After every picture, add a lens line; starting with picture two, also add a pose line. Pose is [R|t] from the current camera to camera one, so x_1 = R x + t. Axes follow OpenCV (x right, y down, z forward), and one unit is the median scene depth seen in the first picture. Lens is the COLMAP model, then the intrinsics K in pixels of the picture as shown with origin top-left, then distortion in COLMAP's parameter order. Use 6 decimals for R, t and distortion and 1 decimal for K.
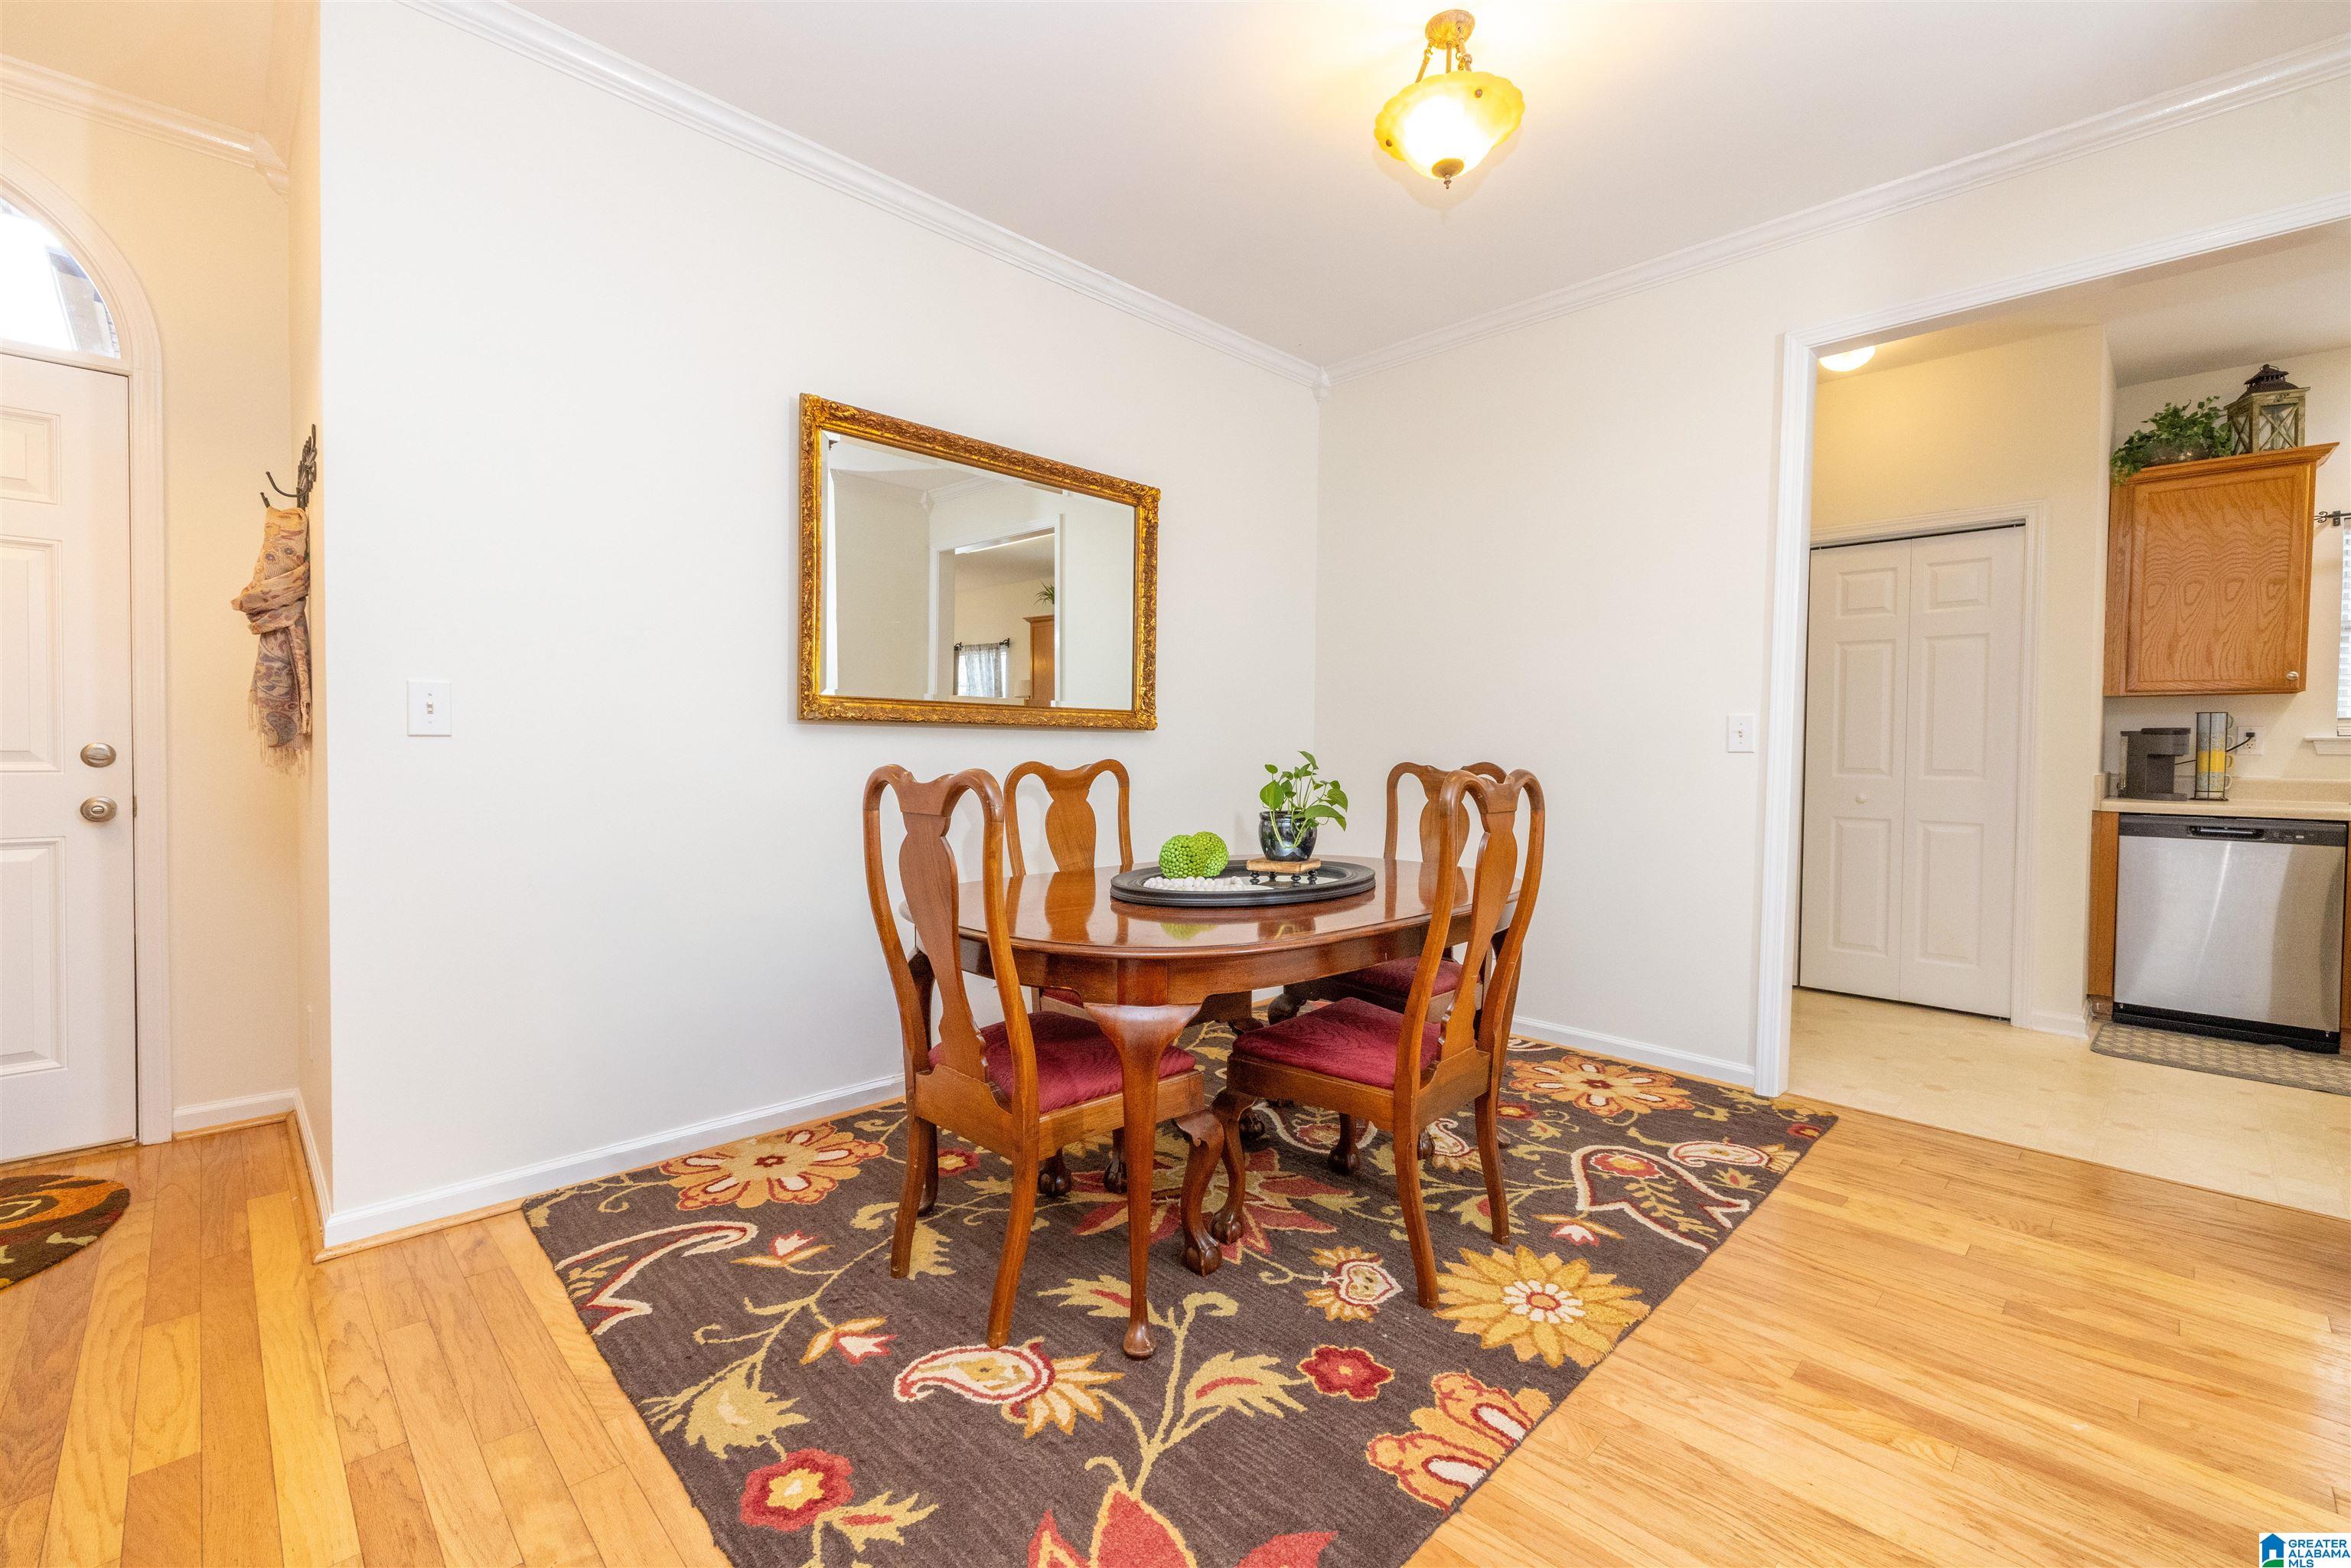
lens RADIAL K [[978.6, 0, 1169.5], [0, 978.6, 769.2], [0, 0, 1]] dist [0.001052, 0.000590]
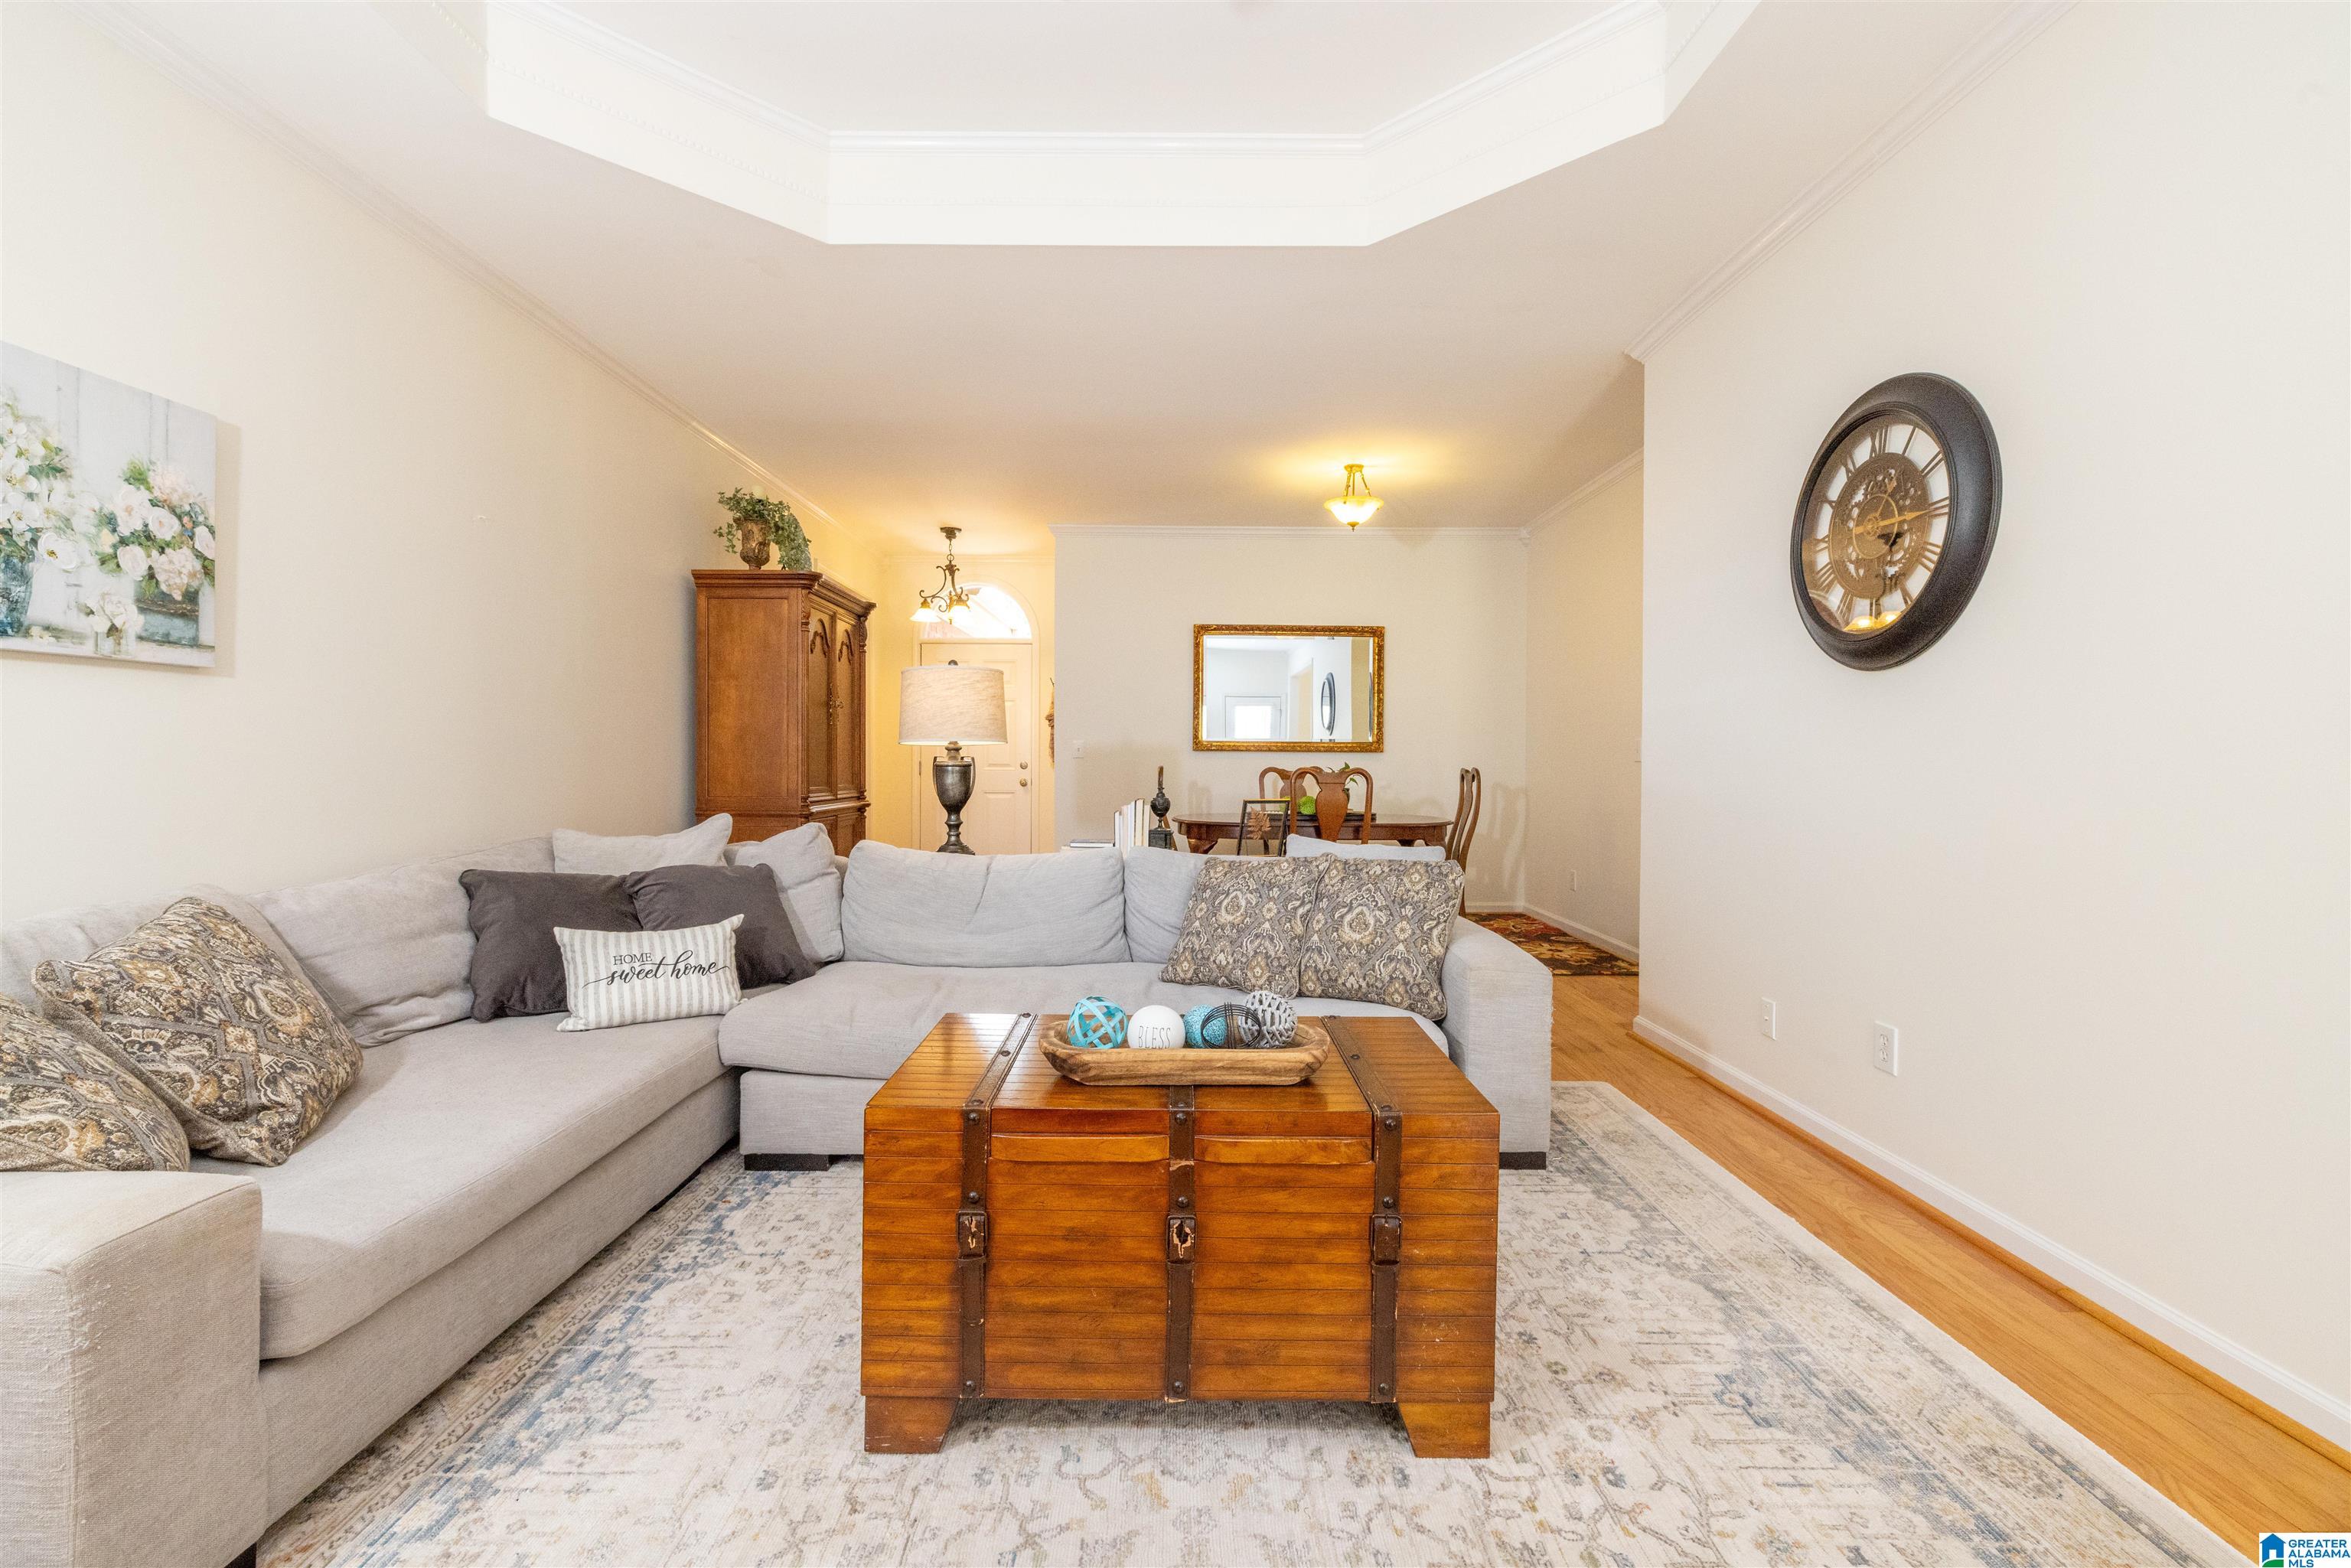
lens RADIAL K [[1006.2, 0, 1173.3], [0, 1006.2, 771.7], [0, 0, 1]] dist [-0.001301, 0.000573]
pose [[0.716732, 0.001113, -0.697348, 1.474885], [-0.017096, 0.999726, -0.015976, 0.050054], [0.697139, 0.023372, 0.716555, -0.955969]]
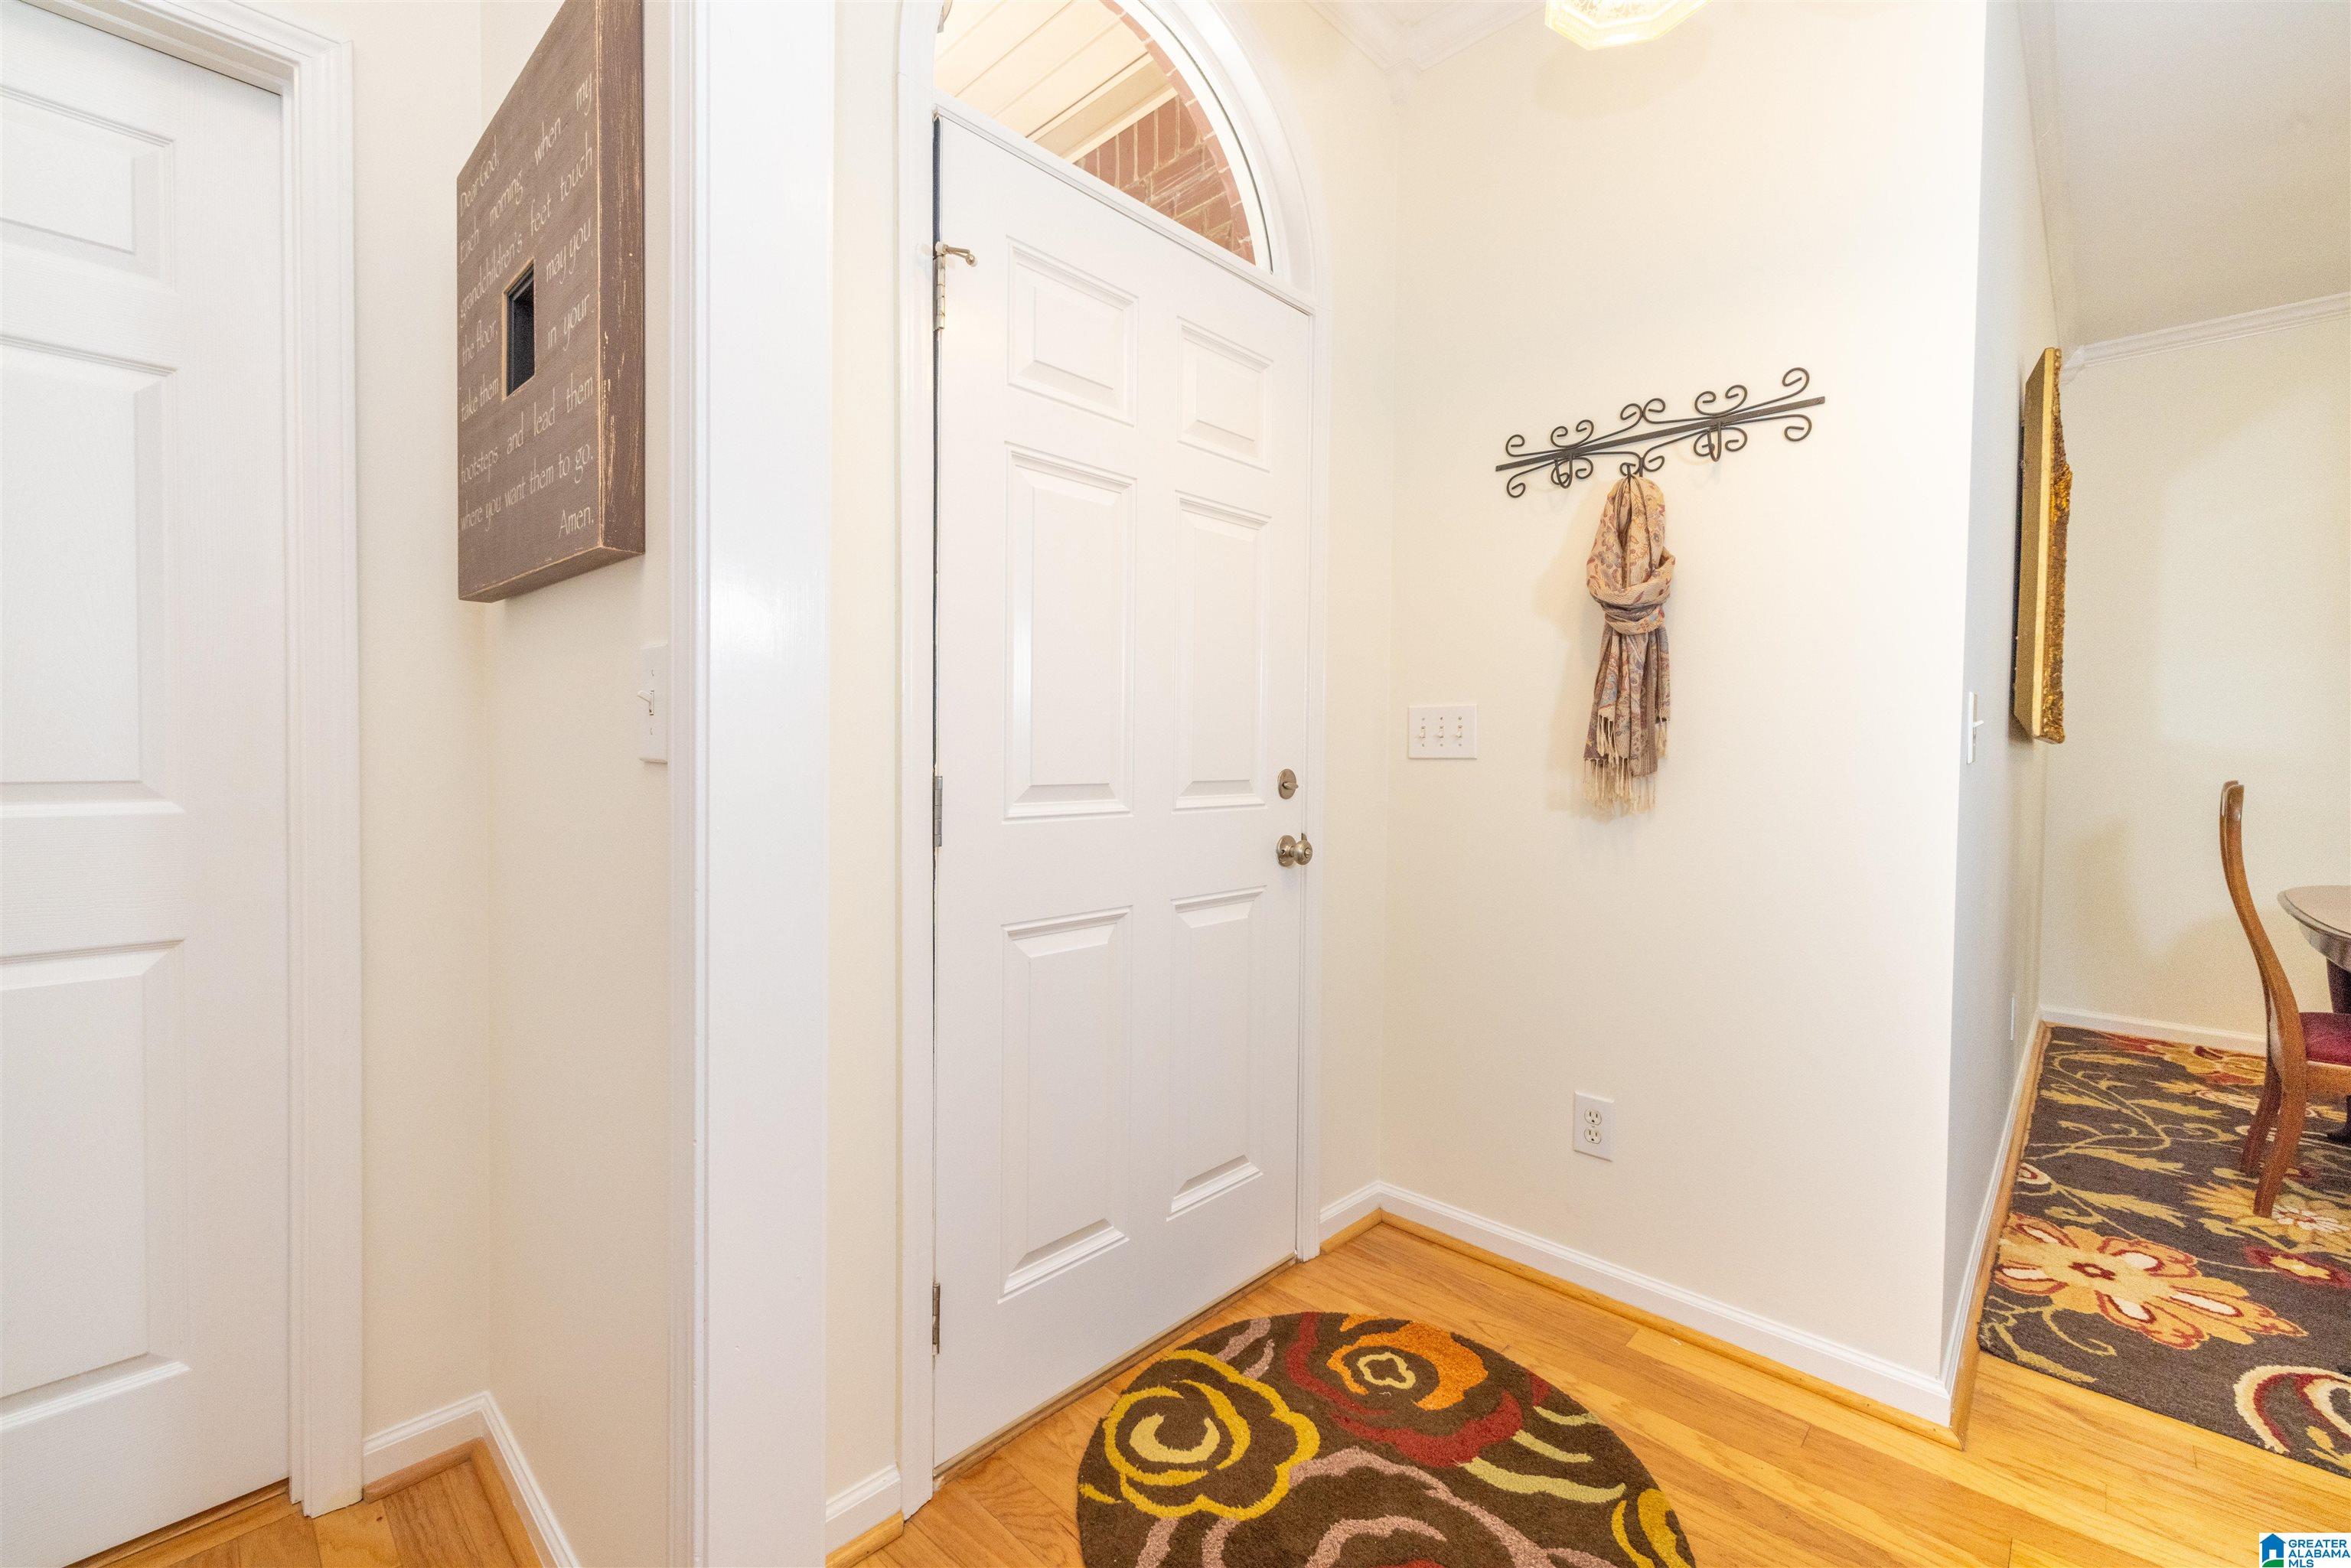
lens RADIAL K [[978.6, 0, 1169.5], [0, 978.6, 769.2], [0, 0, 1]] dist [0.001052, 0.000590]
pose [[0.999463, -0.003169, 0.032628, -1.215110], [0.003289, 0.999988, -0.003626, -0.019948], [-0.032616, 0.003731, 0.999461, 0.203415]]
